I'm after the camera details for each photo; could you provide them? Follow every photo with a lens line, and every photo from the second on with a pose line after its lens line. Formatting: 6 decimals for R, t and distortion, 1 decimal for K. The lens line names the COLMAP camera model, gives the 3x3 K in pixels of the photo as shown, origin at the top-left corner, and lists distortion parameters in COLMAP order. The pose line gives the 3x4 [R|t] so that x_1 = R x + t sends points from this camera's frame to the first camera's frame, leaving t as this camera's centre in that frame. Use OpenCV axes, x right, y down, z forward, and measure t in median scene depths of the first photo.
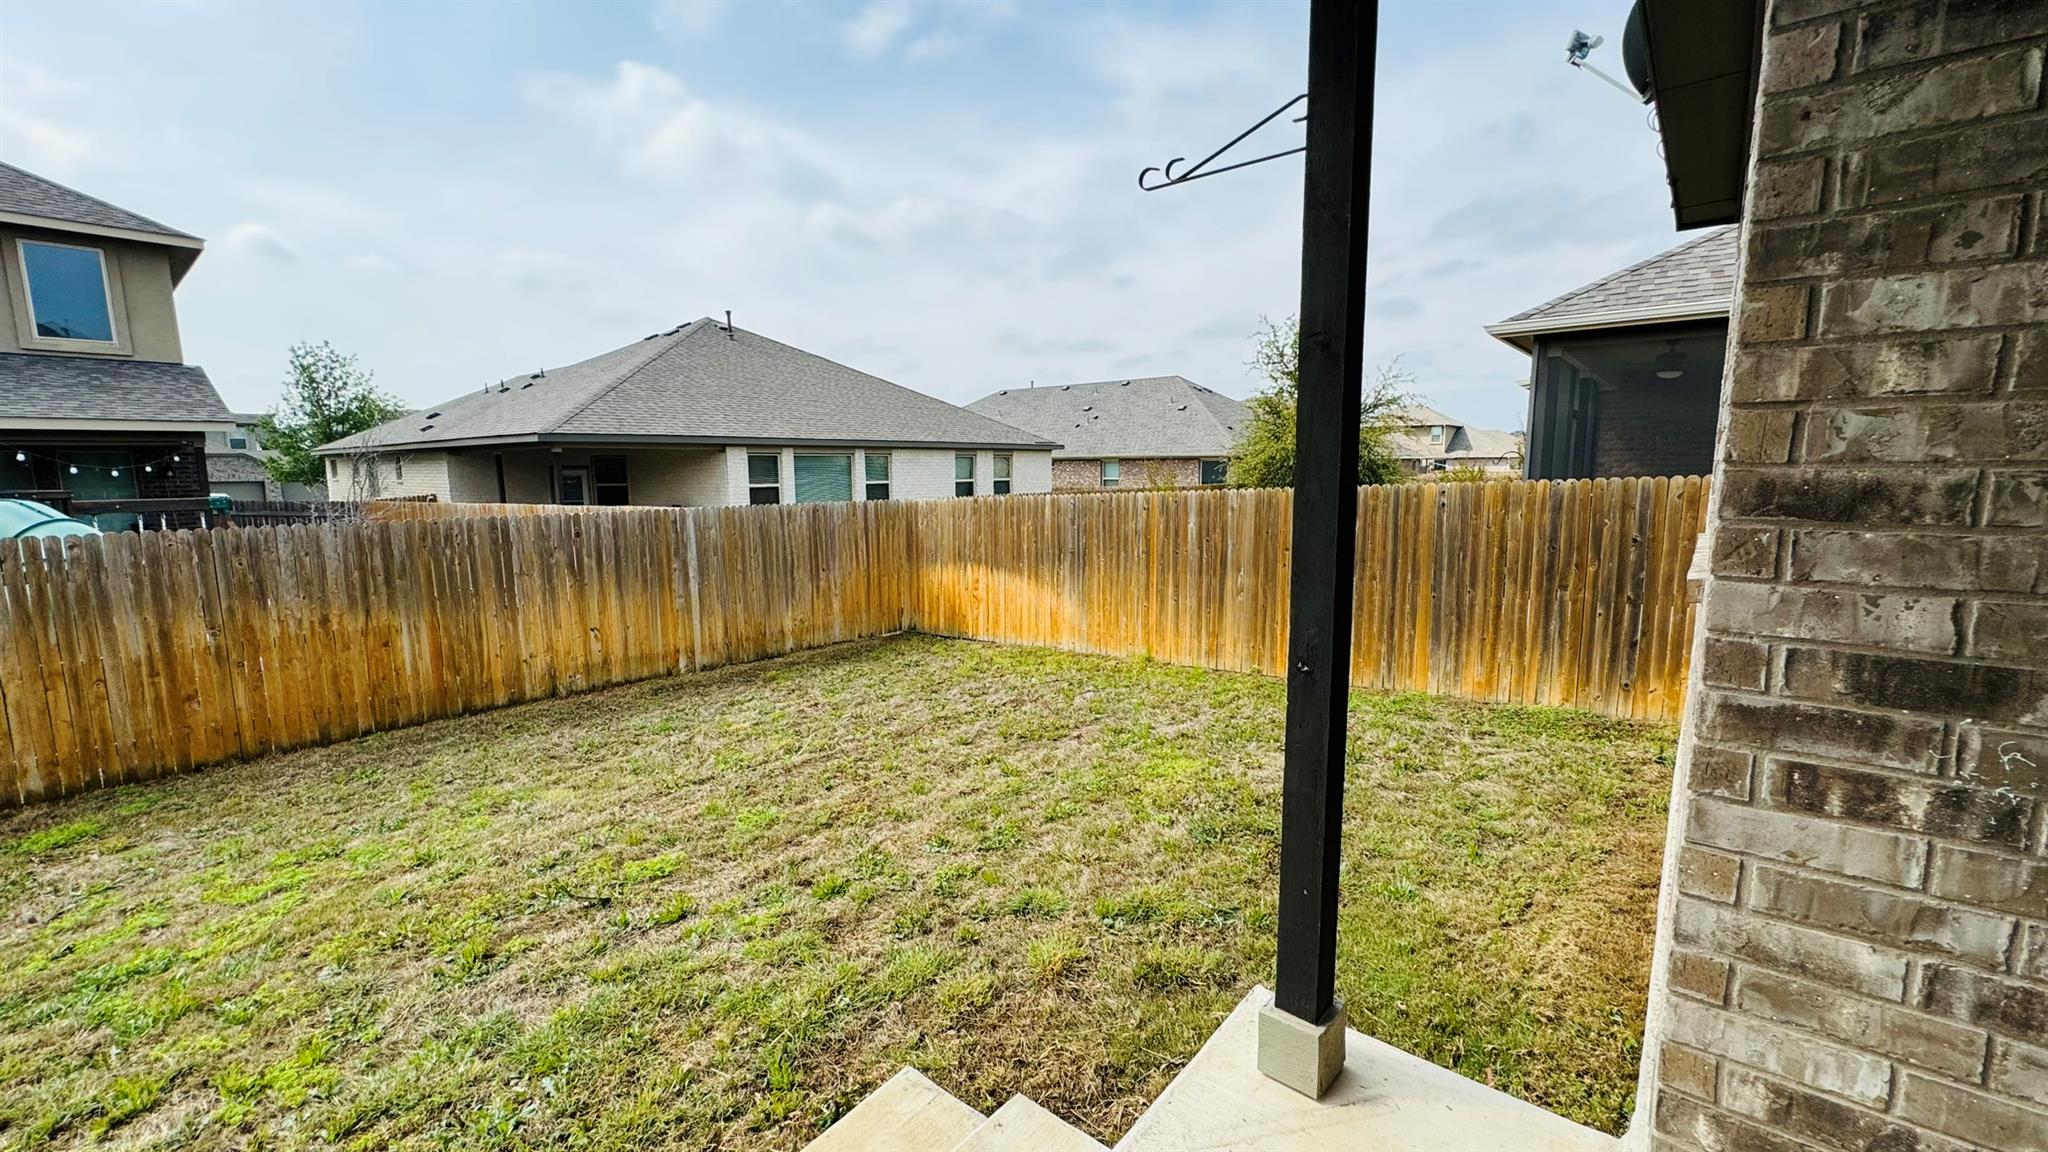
lens RADIAL K [[819.8, 0, 1022.6], [0, 819.8, 578.7], [0, 0, 1]] dist [-0.002018, 0.000583]
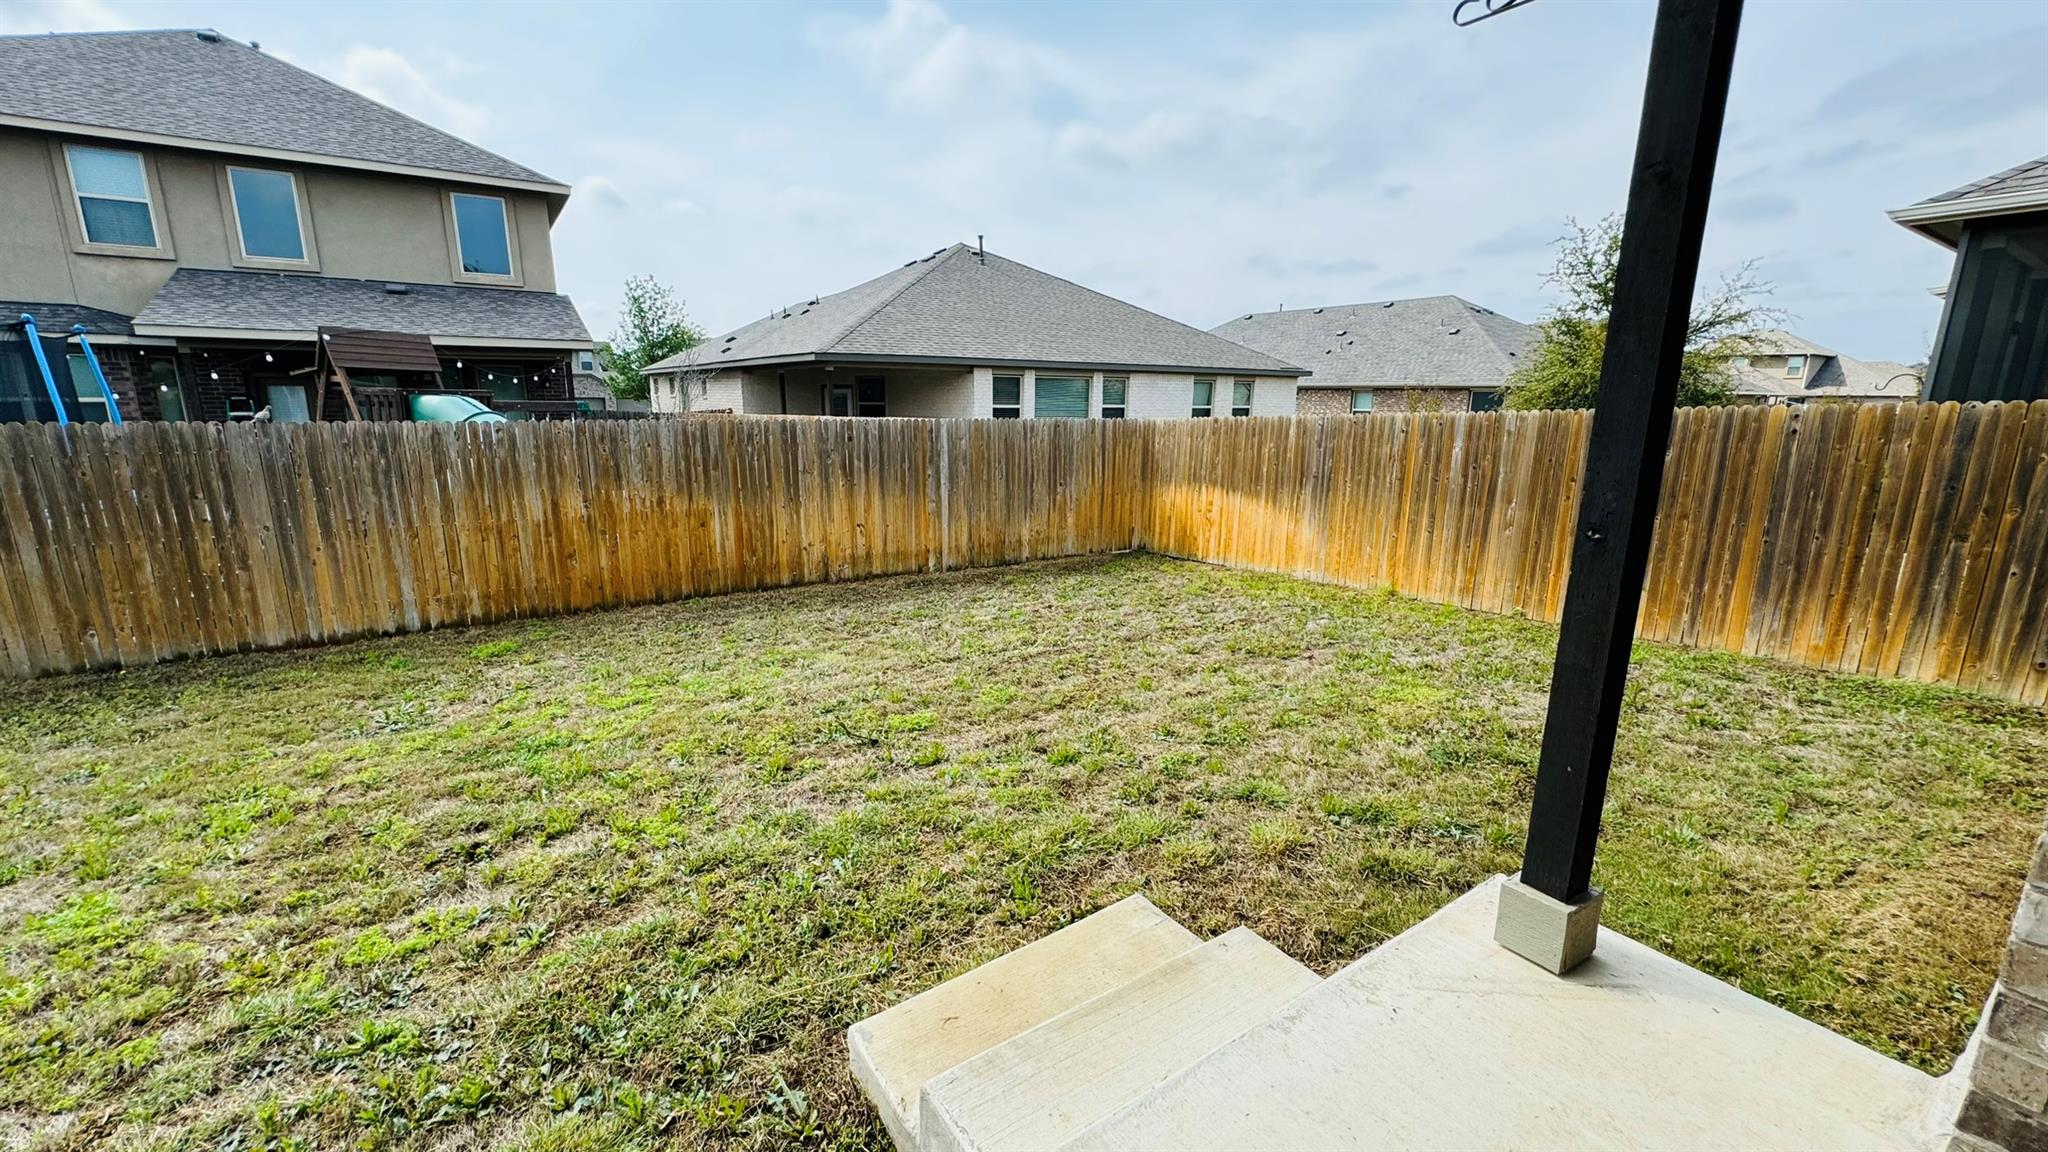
lens RADIAL K [[818.5, 0, 1021.7], [0, 818.5, 579.1], [0, 0, 1]] dist [0.001003, -0.000505]
pose [[0.961186, 0.075955, -0.265241, -0.010157], [-0.053946, 0.994542, 0.089308, 0.028548], [0.270576, -0.071533, 0.960037, -0.024505]]
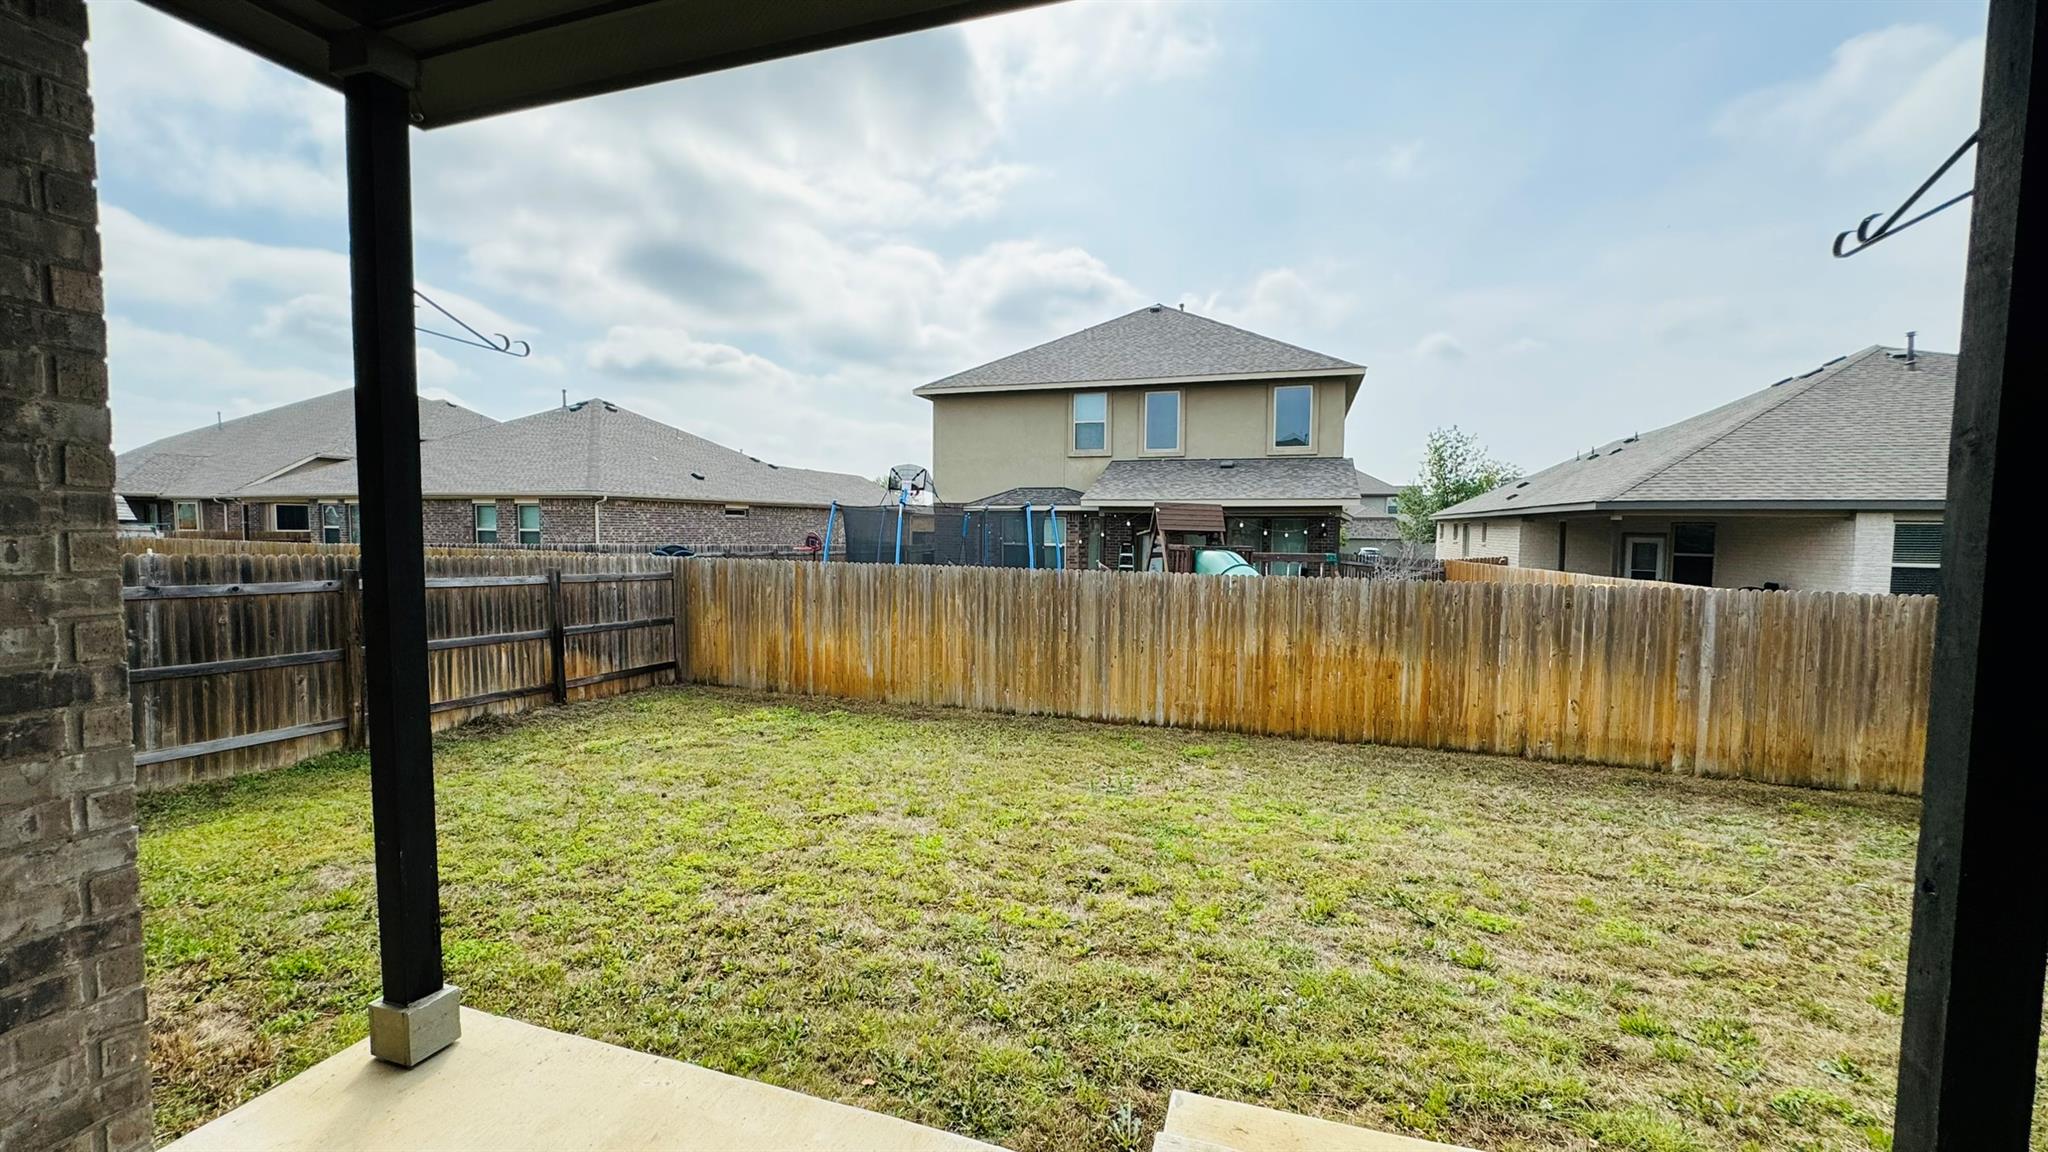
lens RADIAL K [[819.8, 0, 1022.6], [0, 819.8, 578.7], [0, 0, 1]] dist [-0.002018, 0.000583]
pose [[0.366408, 0.070235, -0.927800, 0.180604], [-0.138815, 0.990114, 0.020131, -0.016566], [0.920041, 0.121417, 0.372535, -0.006237]]
